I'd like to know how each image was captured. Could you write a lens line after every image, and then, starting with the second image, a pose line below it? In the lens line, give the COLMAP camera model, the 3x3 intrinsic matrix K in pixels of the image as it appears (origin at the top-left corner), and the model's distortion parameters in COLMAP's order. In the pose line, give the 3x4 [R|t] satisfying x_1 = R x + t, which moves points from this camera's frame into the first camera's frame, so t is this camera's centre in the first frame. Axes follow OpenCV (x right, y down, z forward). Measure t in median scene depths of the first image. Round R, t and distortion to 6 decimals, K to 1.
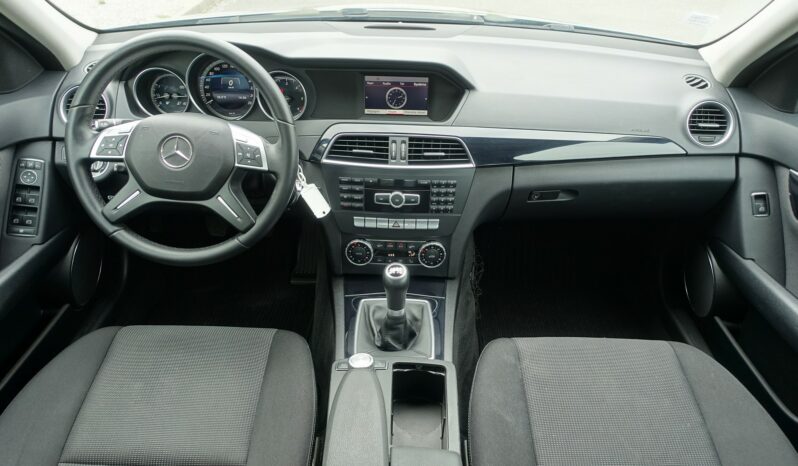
lens RADIAL K [[546.5, 0, 400.8], [0, 546.5, 230.2], [0, 0, 1]] dist [-0.004095, -0.000860]
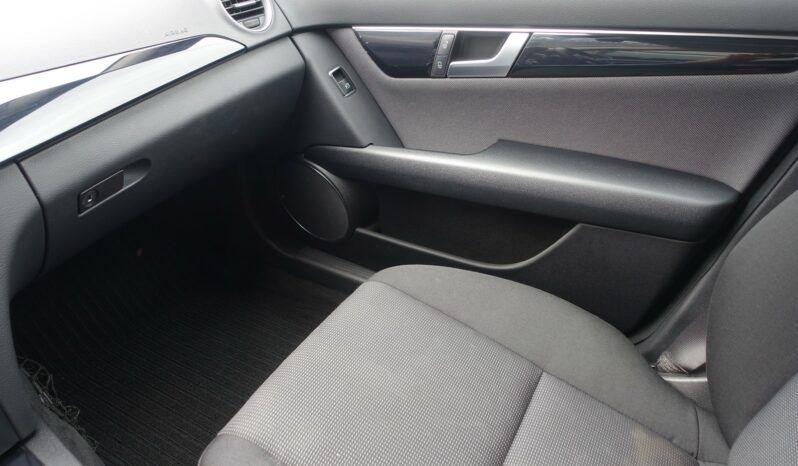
lens RADIAL K [[546.5, 0, 400.8], [0, 546.5, 230.2], [0, 0, 1]] dist [-0.004095, -0.000860]
pose [[0.473134, -0.493745, 0.729630, -0.011785], [0.475833, 0.840220, 0.260024, -0.032157], [-0.741436, 0.224156, 0.632477, 0.471162]]
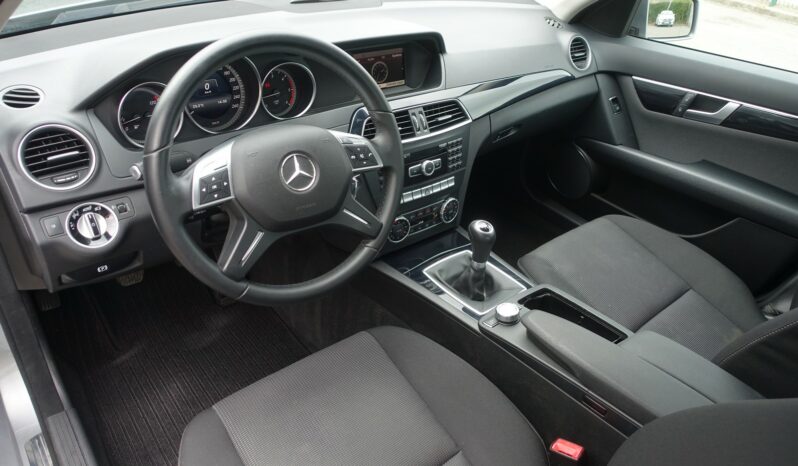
lens RADIAL K [[546.5, 0, 400.8], [0, 546.5, 230.2], [0, 0, 1]] dist [-0.004095, -0.000860]
pose [[0.771085, -0.320311, 0.550298, -0.658825], [0.275668, 0.946995, 0.164945, -0.129339], [-0.573964, 0.024513, 0.818514, 0.174811]]
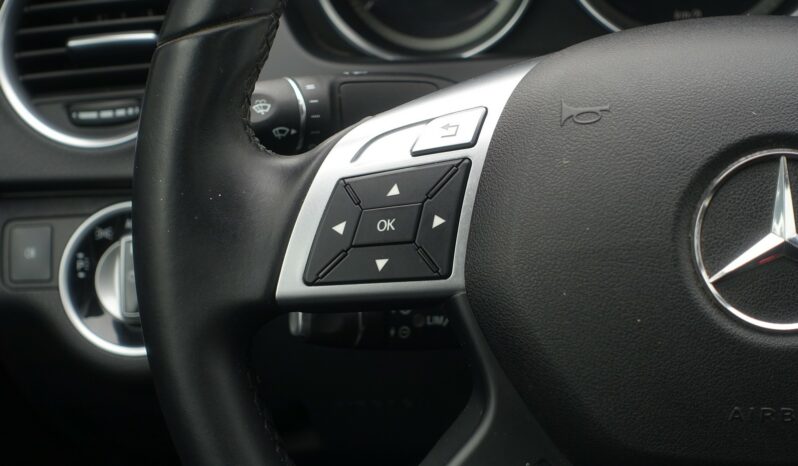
lens RADIAL K [[1464.6, 0, 399.0], [0, 1464.6, 233.0], [0, 0, 1]] dist [-0.197987, 0.010100]
pose [[0.991963, -0.066781, -0.107467, -0.403115], [0.060154, 0.996150, -0.063769, -0.103550], [0.111312, 0.056792, 0.992161, 0.442842]]
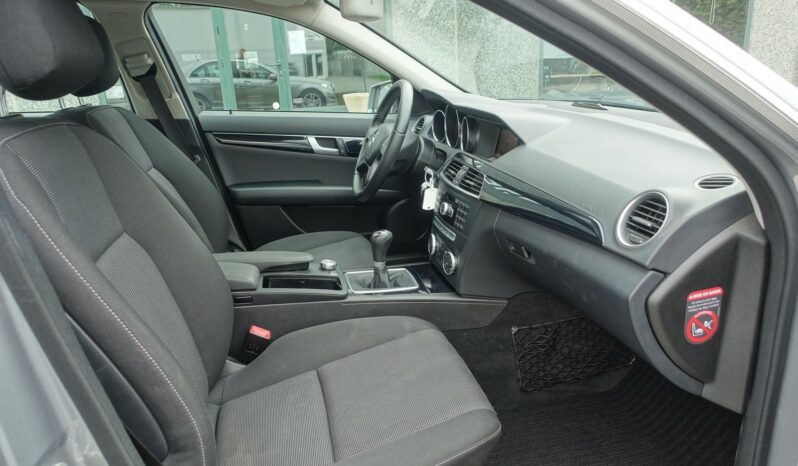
lens RADIAL K [[546.5, 0, 400.8], [0, 546.5, 230.2], [0, 0, 1]] dist [-0.004095, -0.000860]
pose [[0.232383, 0.254956, -0.938614, 1.210476], [-0.491133, 0.863722, 0.113018, -0.107944], [0.839516, 0.434720, 0.325932, 0.504237]]
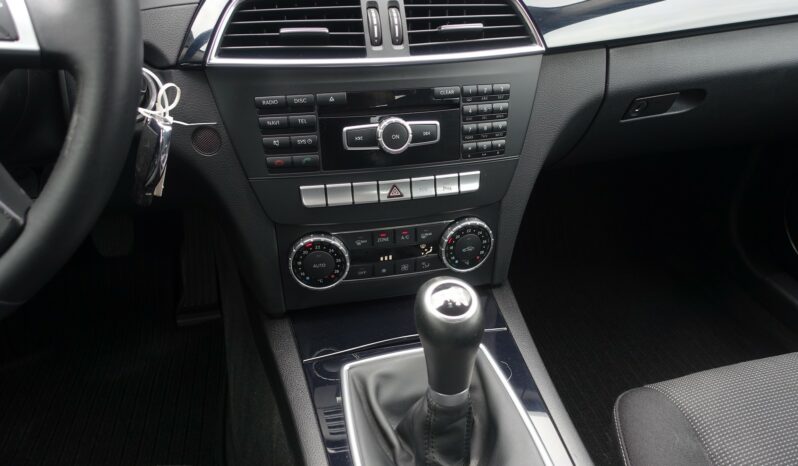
lens RADIAL K [[546.5, 0, 400.8], [0, 546.5, 230.2], [0, 0, 1]] dist [-0.004095, -0.000860]
pose [[0.971325, -0.135568, 0.195318, -0.099997], [0.131388, 0.990739, 0.034261, 0.006718], [-0.198154, -0.007616, 0.980141, 0.553681]]
